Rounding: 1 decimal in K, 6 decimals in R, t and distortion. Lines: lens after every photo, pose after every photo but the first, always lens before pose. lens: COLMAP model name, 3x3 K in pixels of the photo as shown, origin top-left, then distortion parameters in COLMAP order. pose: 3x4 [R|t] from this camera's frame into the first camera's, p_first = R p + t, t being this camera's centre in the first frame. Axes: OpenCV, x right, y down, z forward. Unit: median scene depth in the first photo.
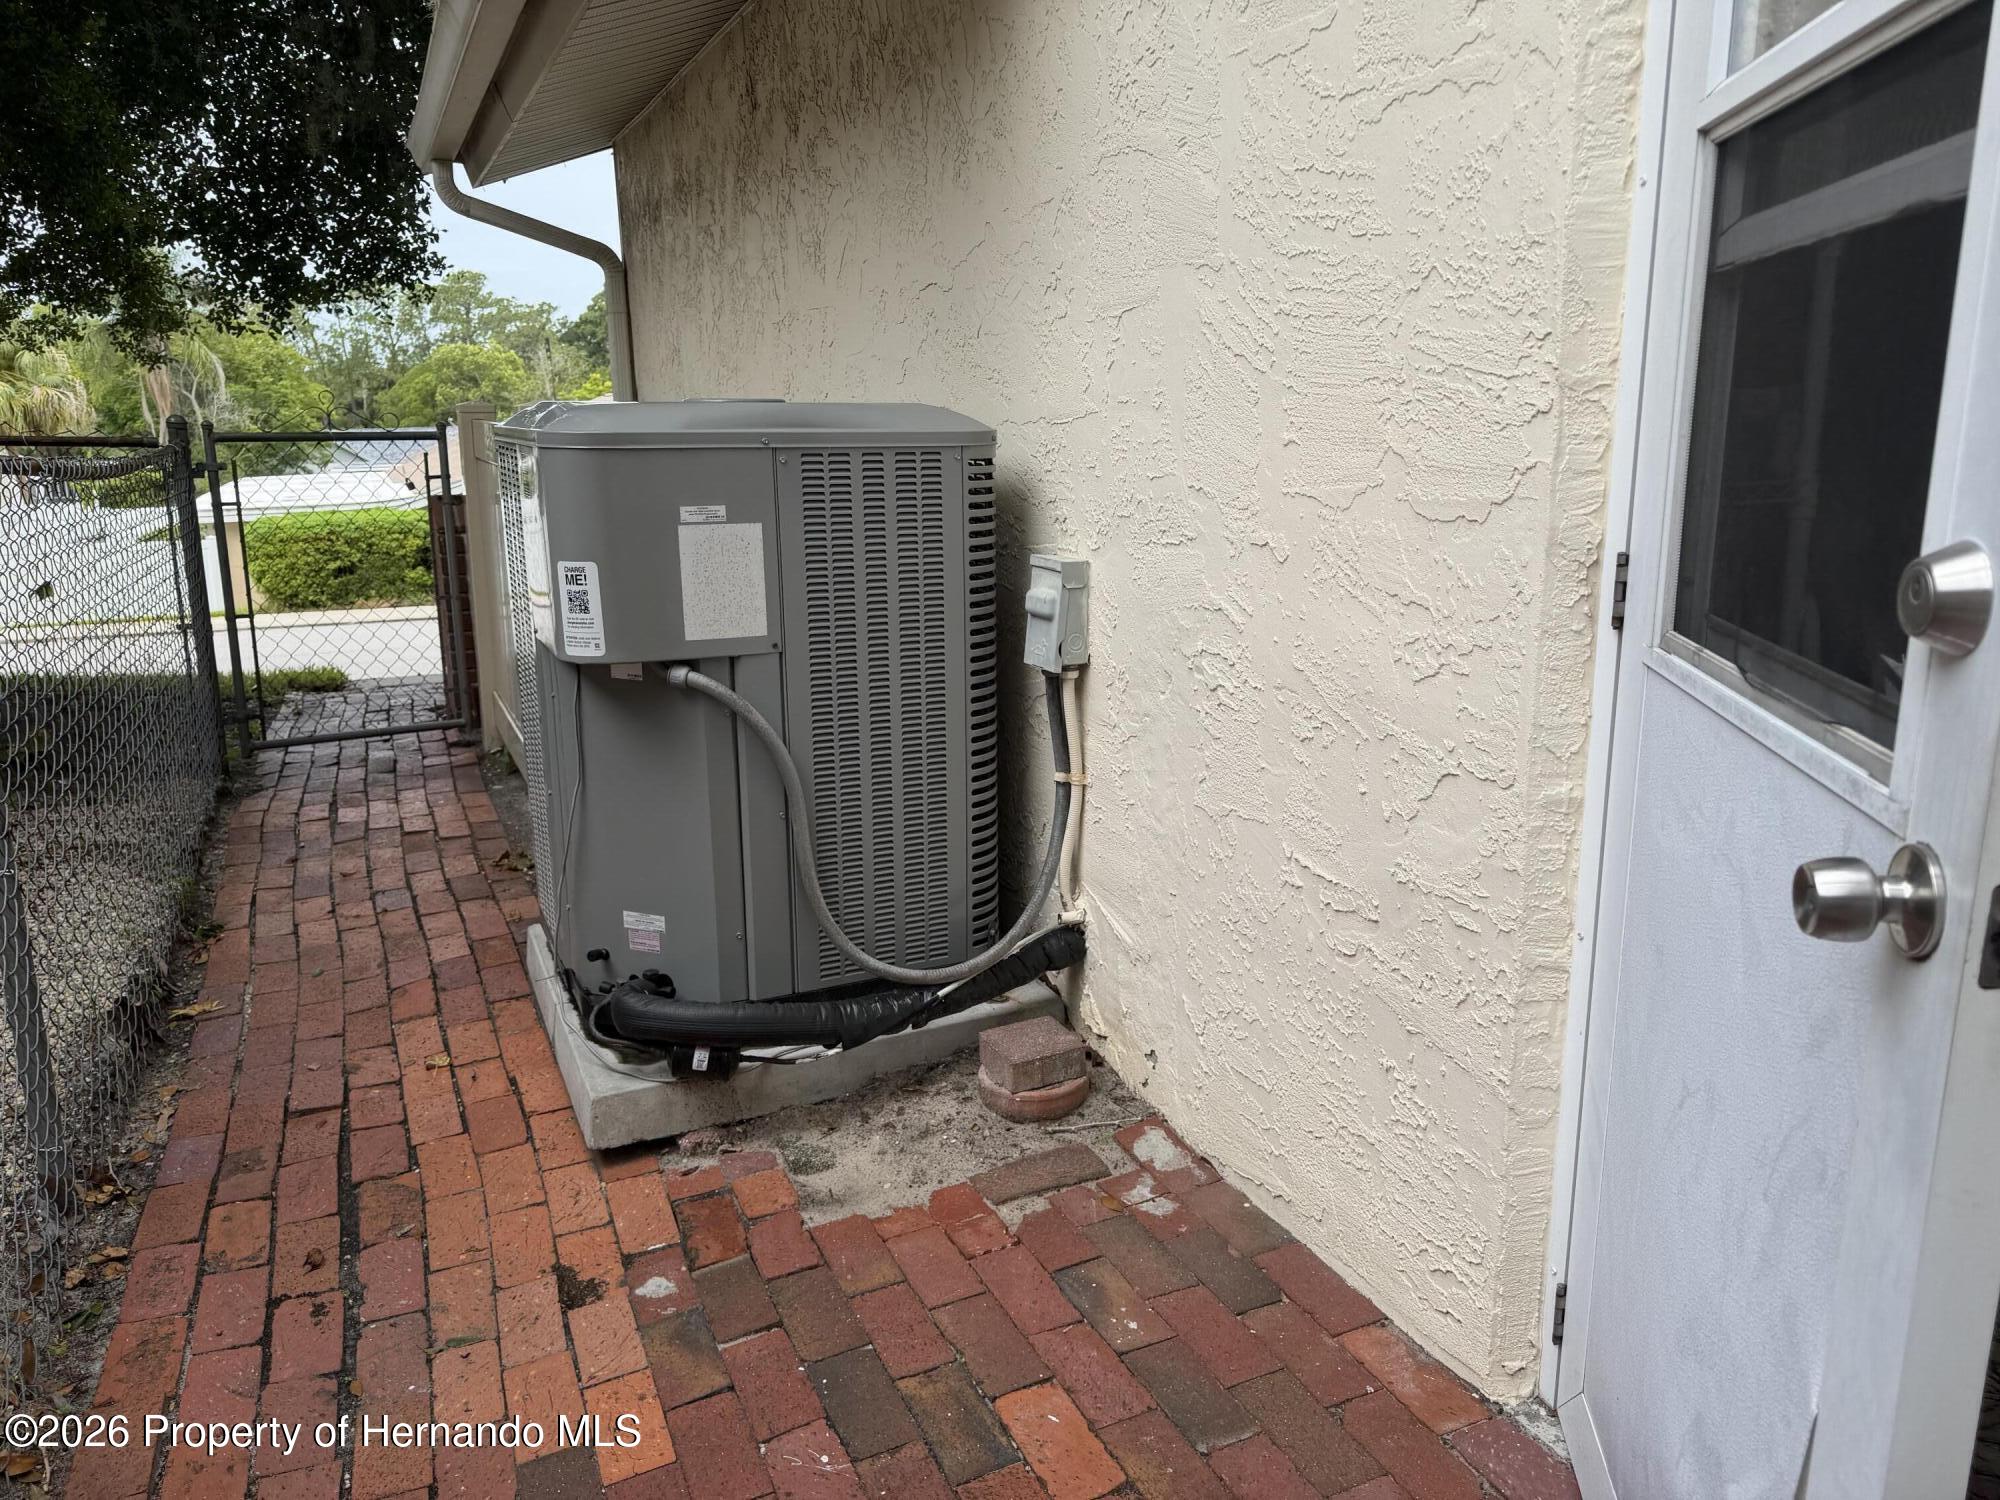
lens RADIAL K [[1411.8, 0, 1000.0], [0, 1411.8, 750.0], [0, 0, 1]] dist [0.039609, -0.047401]
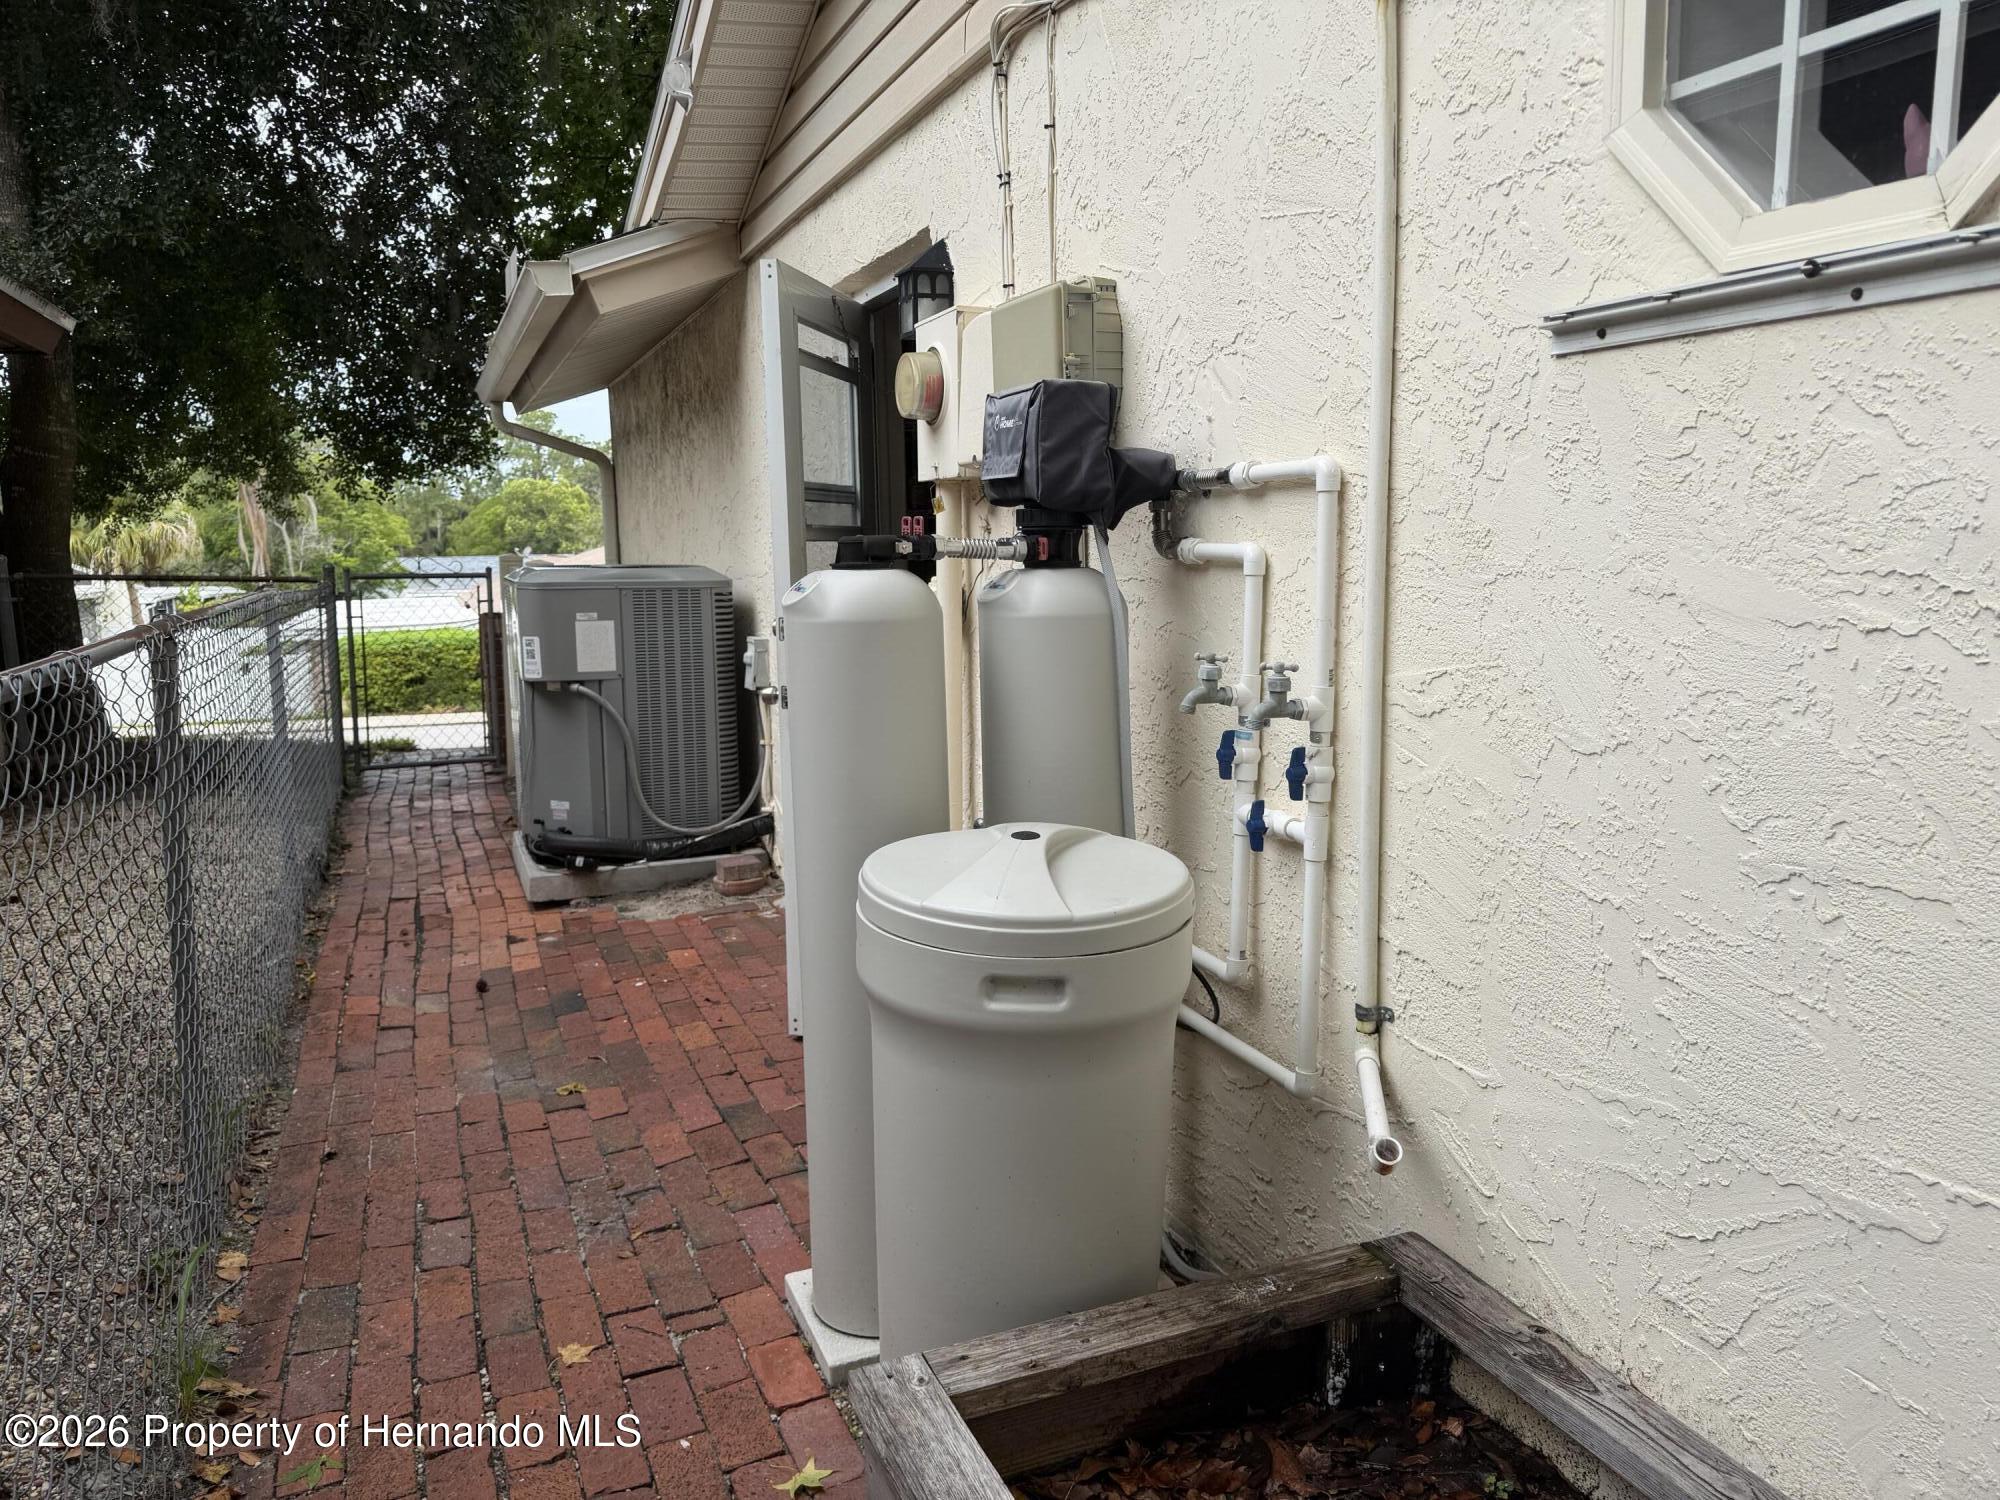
lens RADIAL K [[1397.4, 0, 993.7], [0, 1397.4, 739.7], [0, 0, 1]] dist [0.060554, -0.114041]
pose [[0.999289, 0.007514, -0.036938, 0.227442], [-0.010932, 0.995587, -0.093207, 0.100785], [0.036075, 0.093545, 0.994961, -0.519457]]
